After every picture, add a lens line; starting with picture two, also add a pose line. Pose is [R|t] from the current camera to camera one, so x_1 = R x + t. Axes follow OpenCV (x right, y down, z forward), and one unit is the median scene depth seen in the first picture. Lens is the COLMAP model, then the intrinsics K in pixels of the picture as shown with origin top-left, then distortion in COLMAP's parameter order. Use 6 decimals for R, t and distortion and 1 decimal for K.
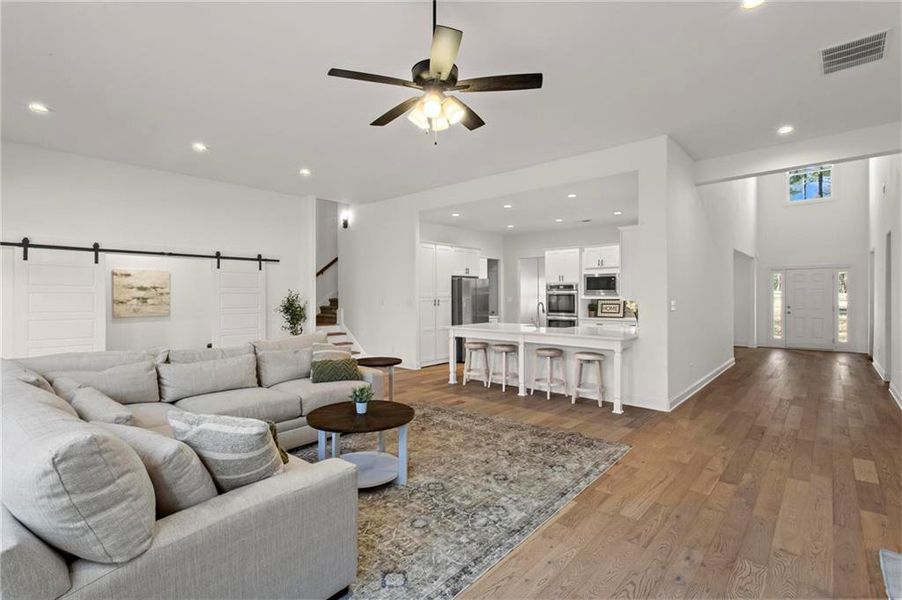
lens RADIAL K [[430.2, 0, 450.4], [0, 430.2, 296.5], [0, 0, 1]] dist [-0.009212, 0.007432]
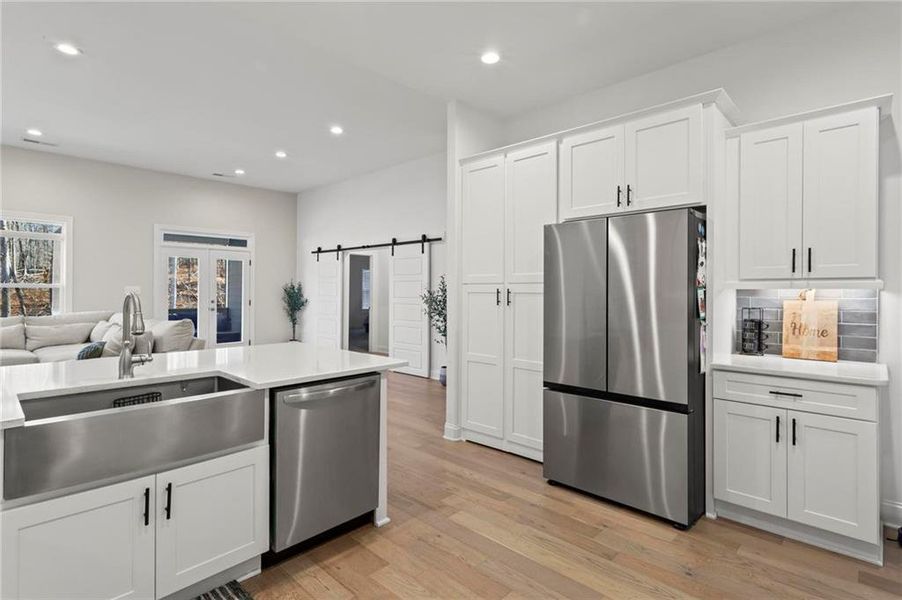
lens RADIAL K [[447.5, 0, 442.2], [0, 447.5, 289.8], [0, 0, 1]] dist [-0.025984, 0.008673]
pose [[-0.039362, 0.002996, -0.999221, 0.454535], [0.000959, 0.999995, 0.002961, 0.008032], [0.999225, -0.000841, -0.039365, 1.125706]]
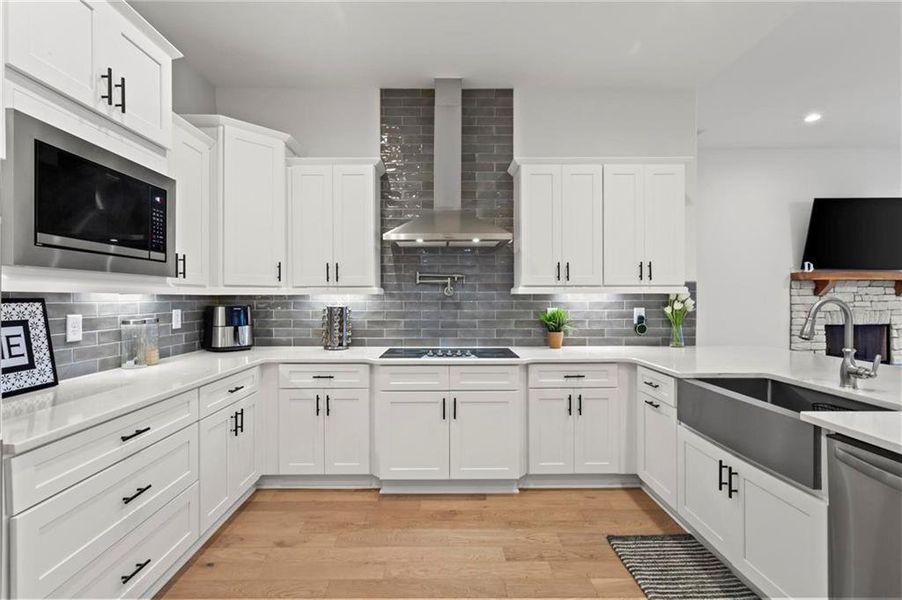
lens RADIAL K [[430.2, 0, 441.6], [0, 430.2, 298.5], [0, 0, 1]] dist [-0.009212, 0.007432]
pose [[-0.662402, -0.000235, 0.749148, 0.155753], [0.001901, 0.999996, 0.001995, 0.009322], [-0.749146, 0.002746, -0.662399, 1.269063]]
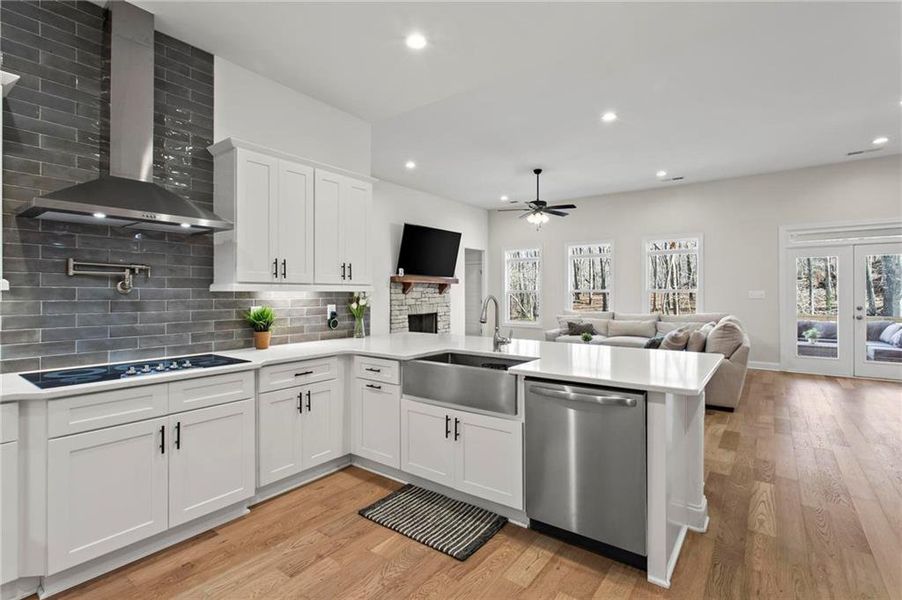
lens RADIAL K [[430.2, 0, 449.1], [0, 430.2, 293.2], [0, 0, 1]] dist [-0.009212, 0.007432]
pose [[-0.996873, 0.002580, -0.078982, 0.264730], [0.002817, 0.999992, -0.002897, 0.009234], [0.078974, -0.003110, -0.996872, 1.321608]]
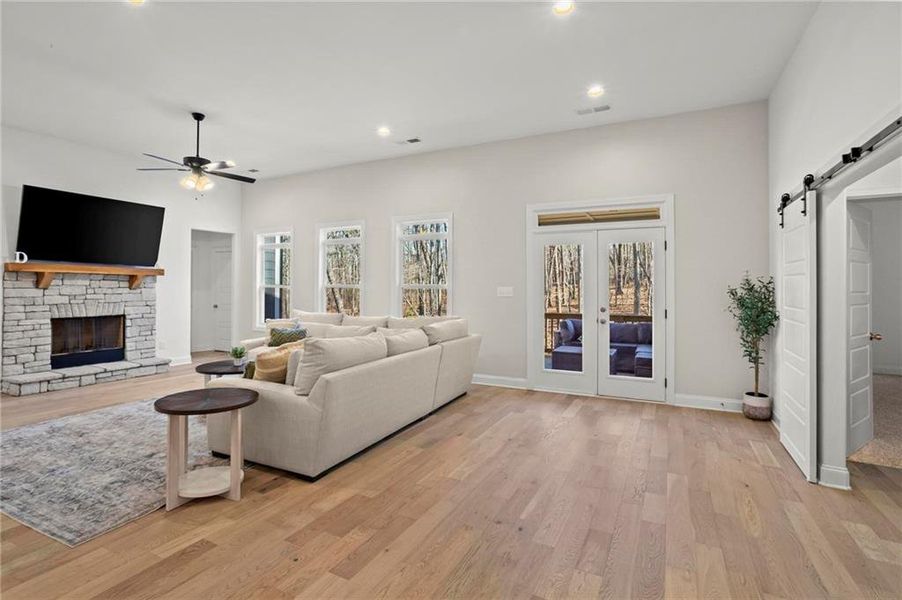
lens RADIAL K [[447.5, 0, 454.9], [0, 447.5, 284.5], [0, 0, 1]] dist [-0.025984, 0.008673]
pose [[-0.969937, -0.003988, -0.243324, -0.239664], [-0.001433, 0.999942, -0.010676, 0.007478], [0.243353, -0.010007, -0.969886, 1.155206]]
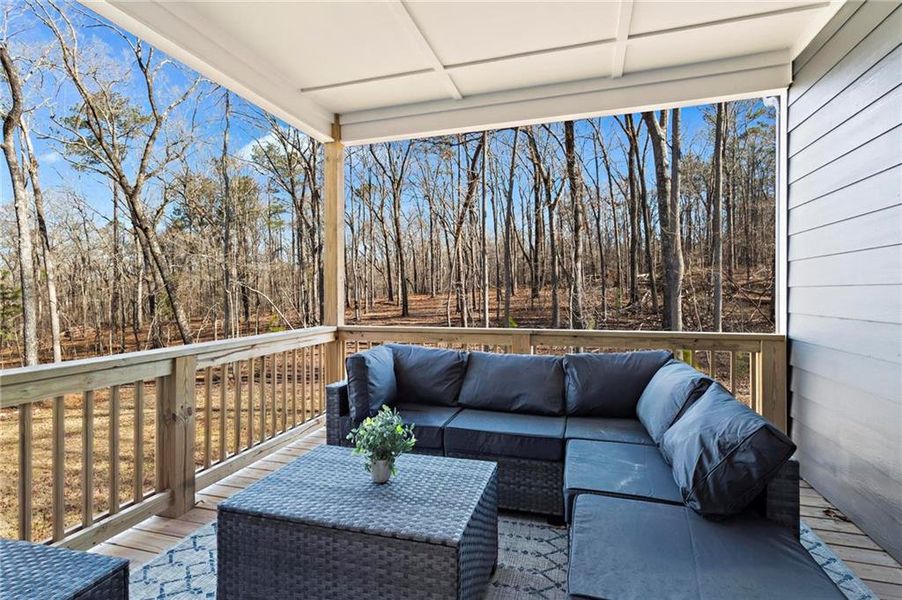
lens RADIAL K [[447.5, 0, 453.5], [0, 447.5, 295.0], [0, 0, 1]] dist [-0.025984, 0.008673]
pose [[-0.916119, 0.006808, -0.400848, -0.677718], [0.008720, 0.999958, -0.002945, 0.037815], [0.400811, -0.006193, -0.916140, 0.540694]]
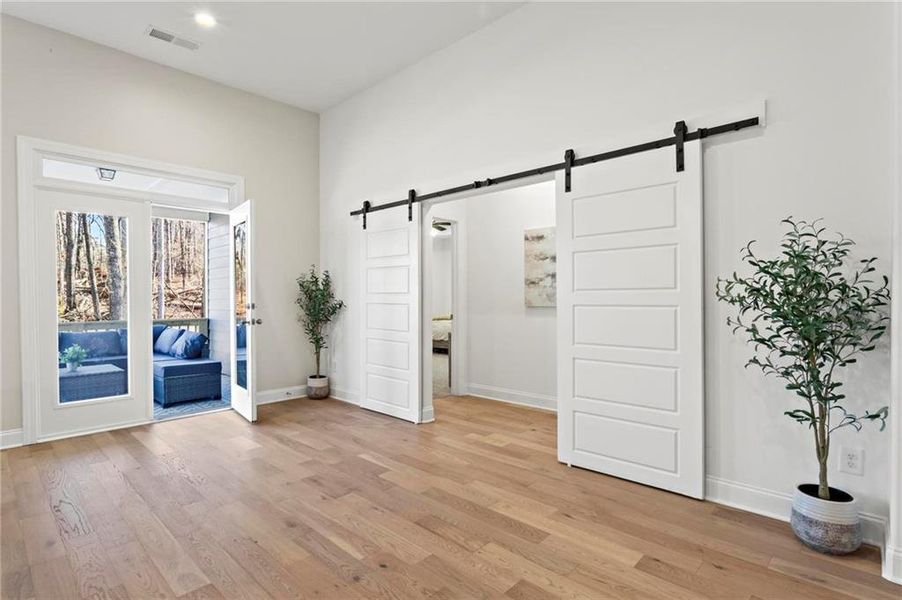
lens RADIAL K [[447.5, 0, 443.6], [0, 447.5, 303.1], [0, 0, 1]] dist [-0.025984, 0.008673]
pose [[-0.037452, 0.013579, -0.999206, -0.110197], [0.010108, 0.999862, 0.013209, 0.032613], [0.999247, -0.009605, -0.037584, 0.877074]]
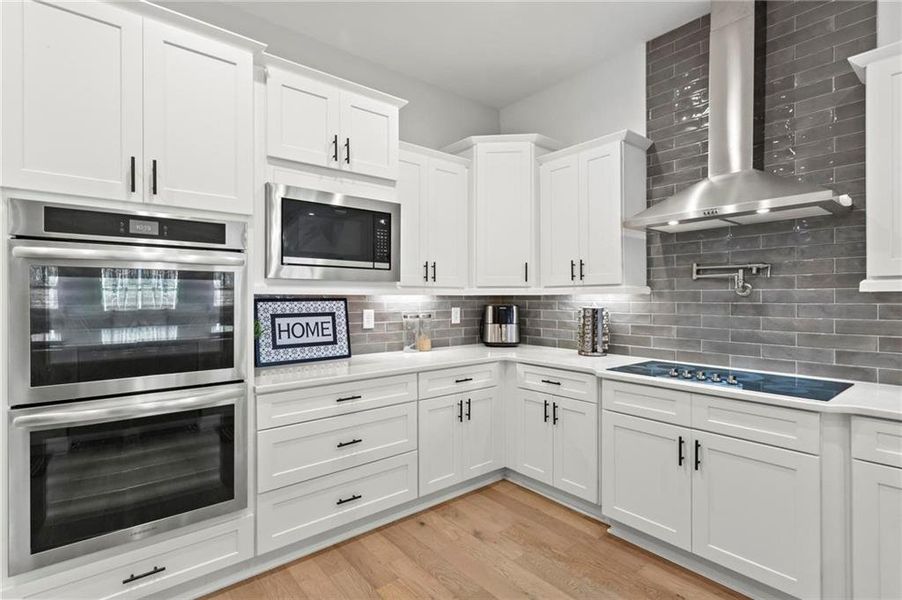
lens RADIAL K [[430.2, 0, 440.1], [0, 430.2, 298.4], [0, 0, 1]] dist [-0.009212, 0.007432]
pose [[0.175525, -0.000969, 0.984474, 0.141490], [0.001103, 0.999999, 0.000788, 0.009130], [-0.984474, 0.000948, 0.175526, 1.122829]]
